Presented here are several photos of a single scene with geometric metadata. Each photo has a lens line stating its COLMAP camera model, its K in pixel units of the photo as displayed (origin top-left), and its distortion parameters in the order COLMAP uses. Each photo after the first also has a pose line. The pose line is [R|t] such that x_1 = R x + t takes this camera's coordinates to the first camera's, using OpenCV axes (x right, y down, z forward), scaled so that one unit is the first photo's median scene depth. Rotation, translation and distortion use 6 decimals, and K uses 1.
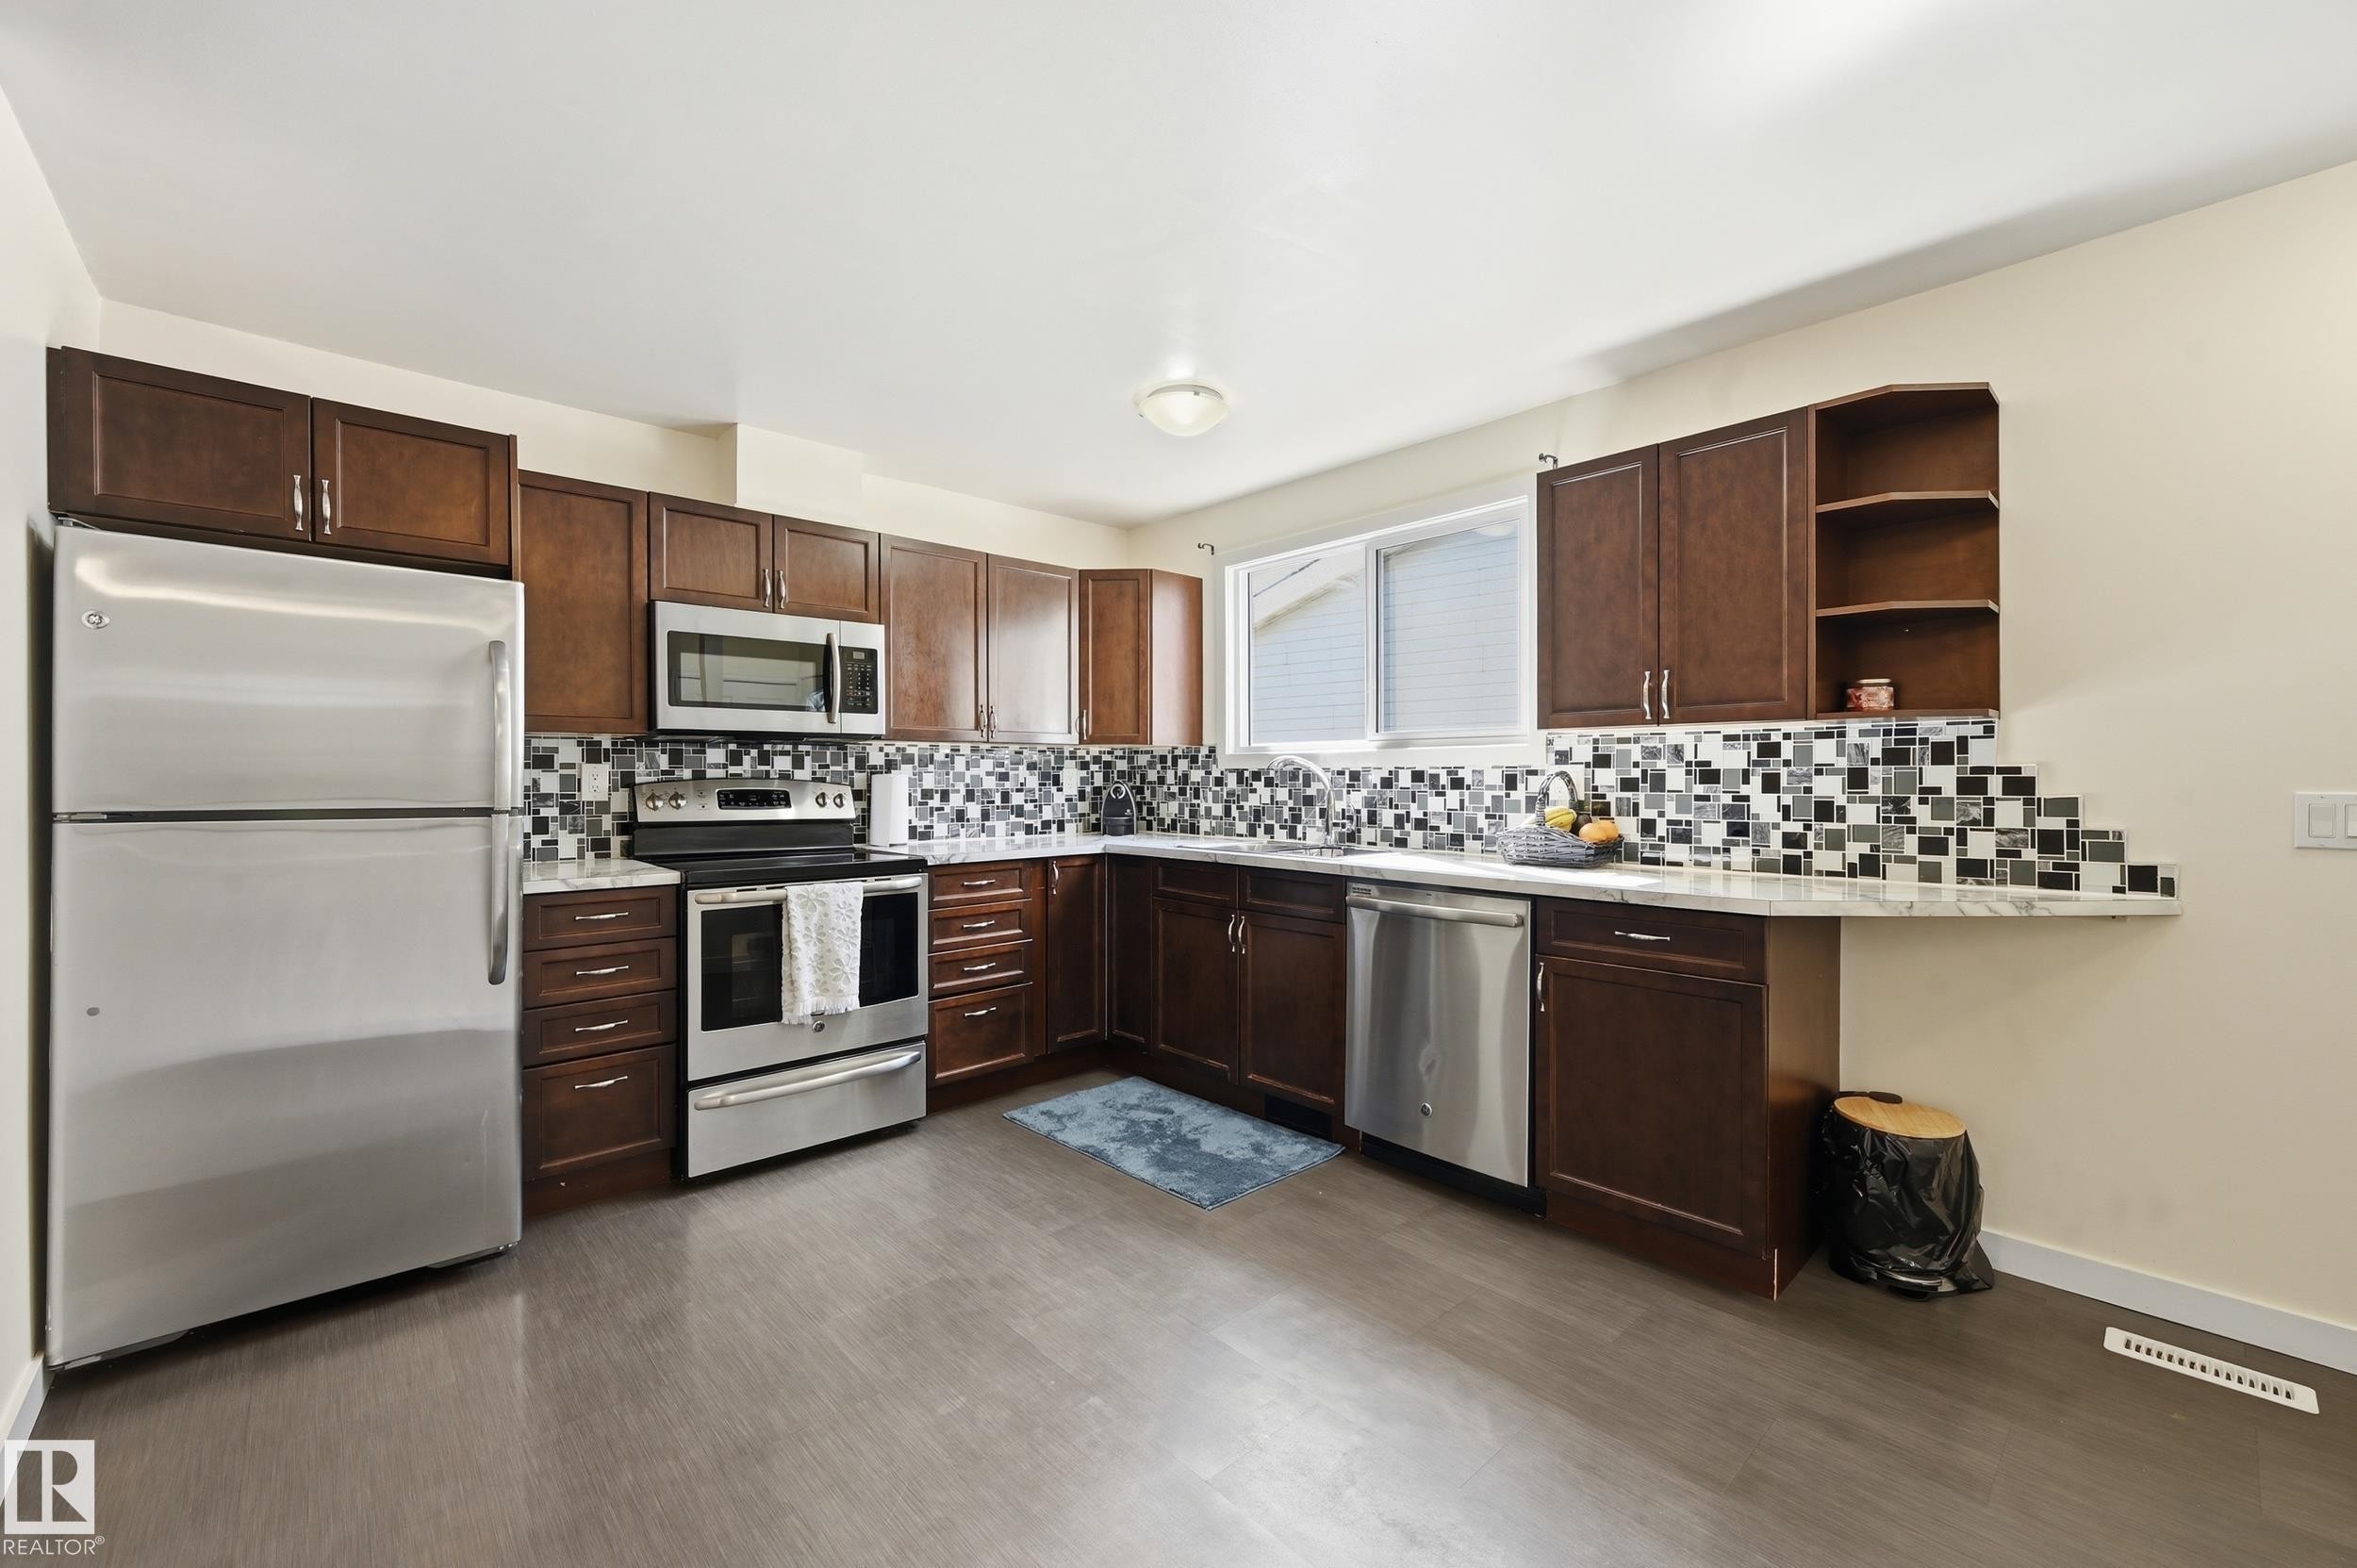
lens RADIAL K [[963.1, 0, 1173.4], [0, 963.1, 775.9], [0, 0, 1]] dist [-0.001727, -0.000058]
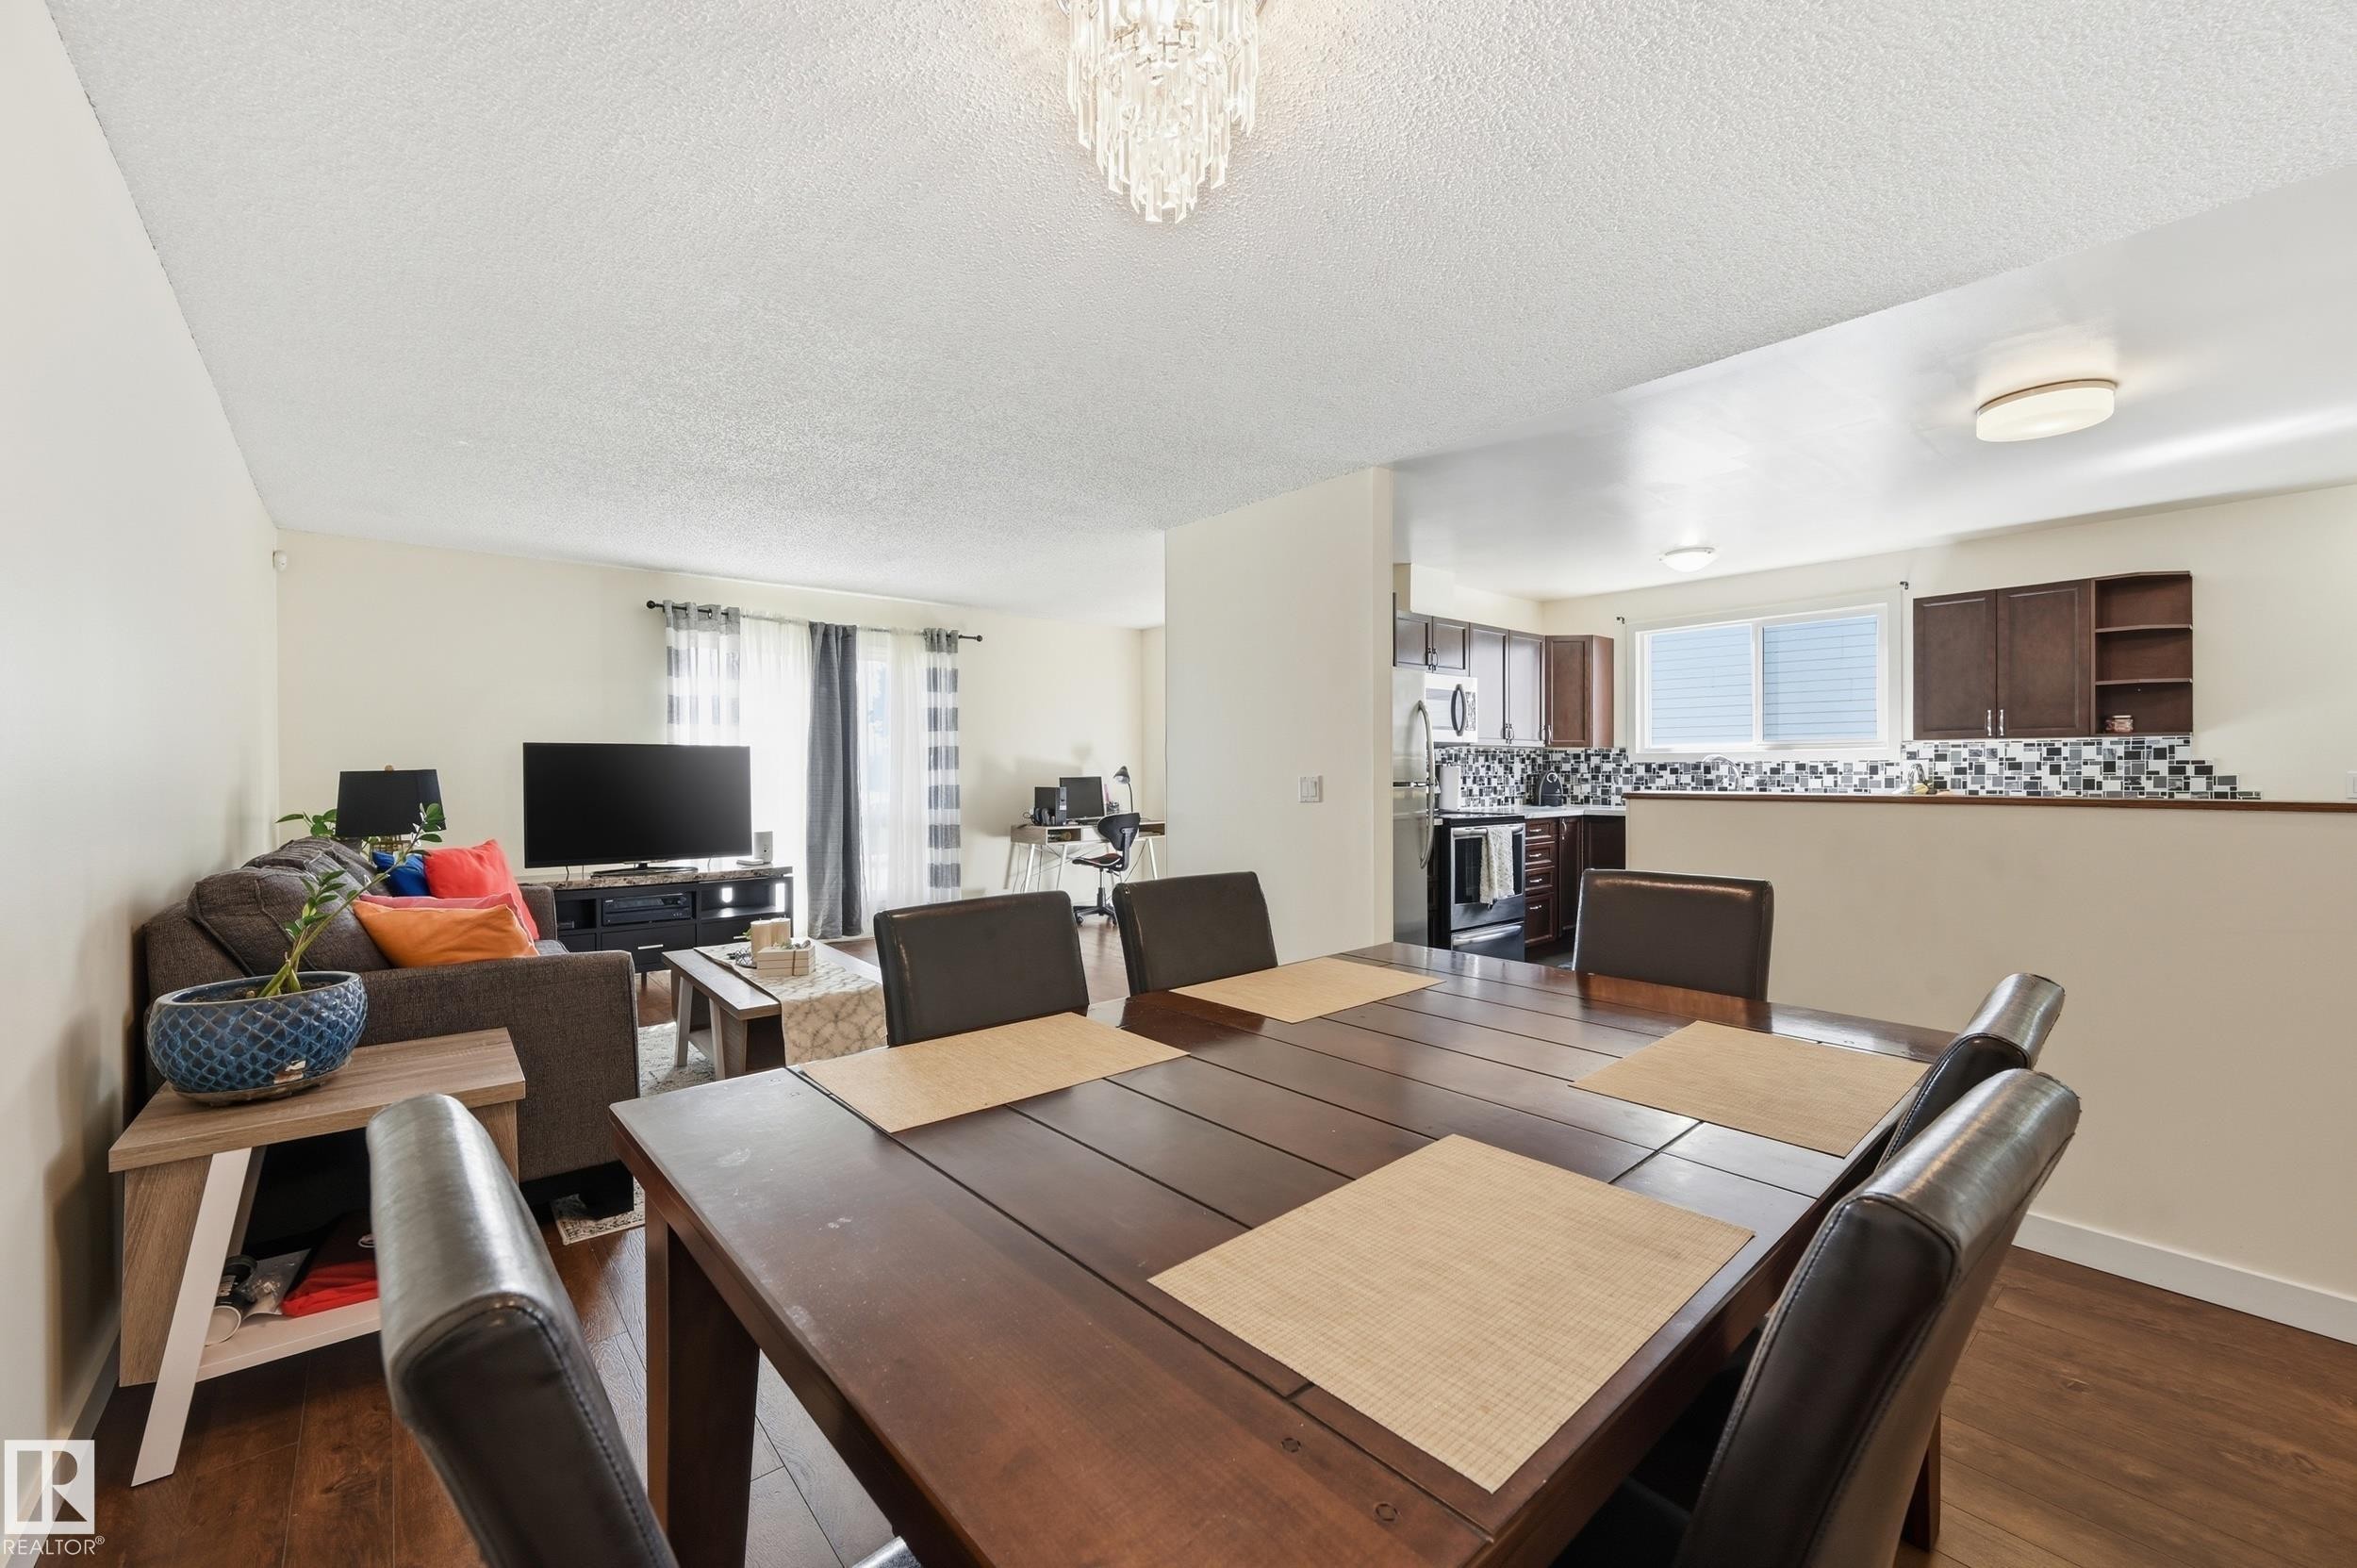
lens RADIAL K [[946.6, 0, 1169.3], [0, 946.6, 776.7], [0, 0, 1]] dist [0.000143, -0.000468]
pose [[0.999519, -0.001033, -0.030995, -0.801867], [0.001223, 0.999981, 0.006092, 0.006016], [0.030988, -0.006127, 0.999501, -0.684965]]
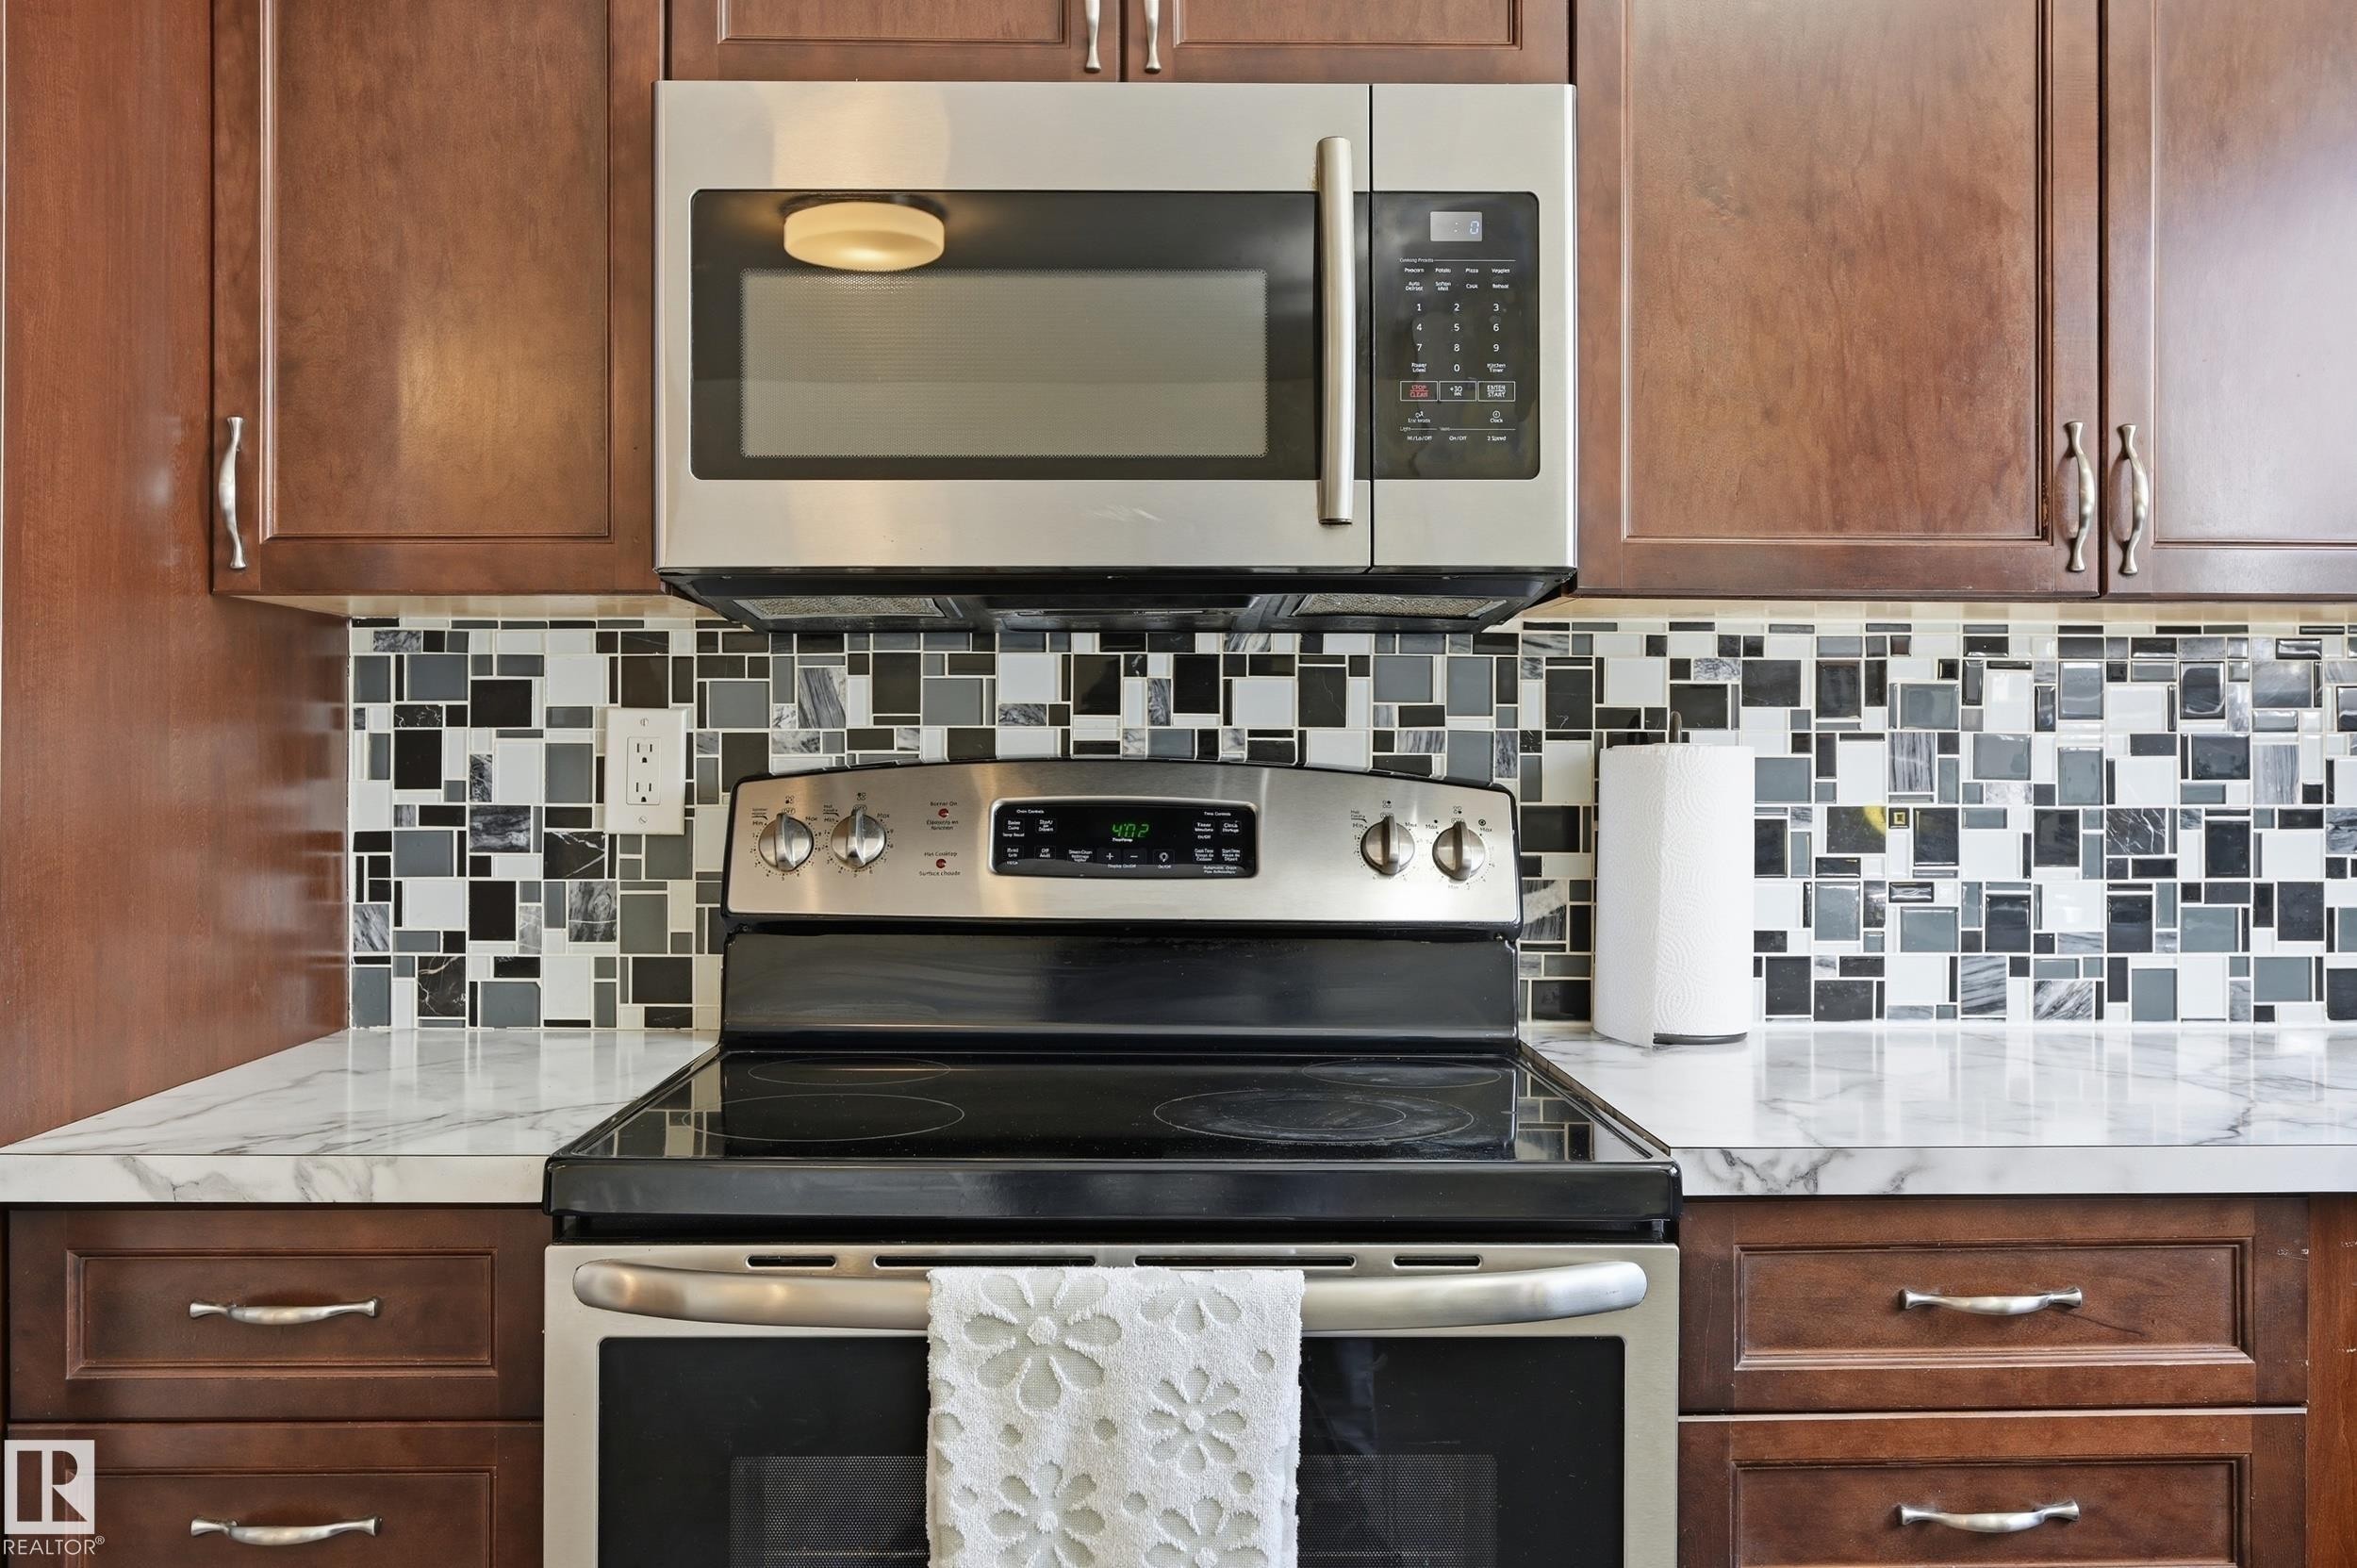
lens RADIAL K [[2058.0, 0, 1178.5], [0, 2058.0, 762.9], [0, 0, 1]] dist [-0.004387, -0.005188]
pose [[0.753324, 0.004370, -0.657635, -0.053638], [-0.002664, 0.999990, 0.003593, 0.001251], [0.657644, -0.000954, 0.753328, 0.588749]]
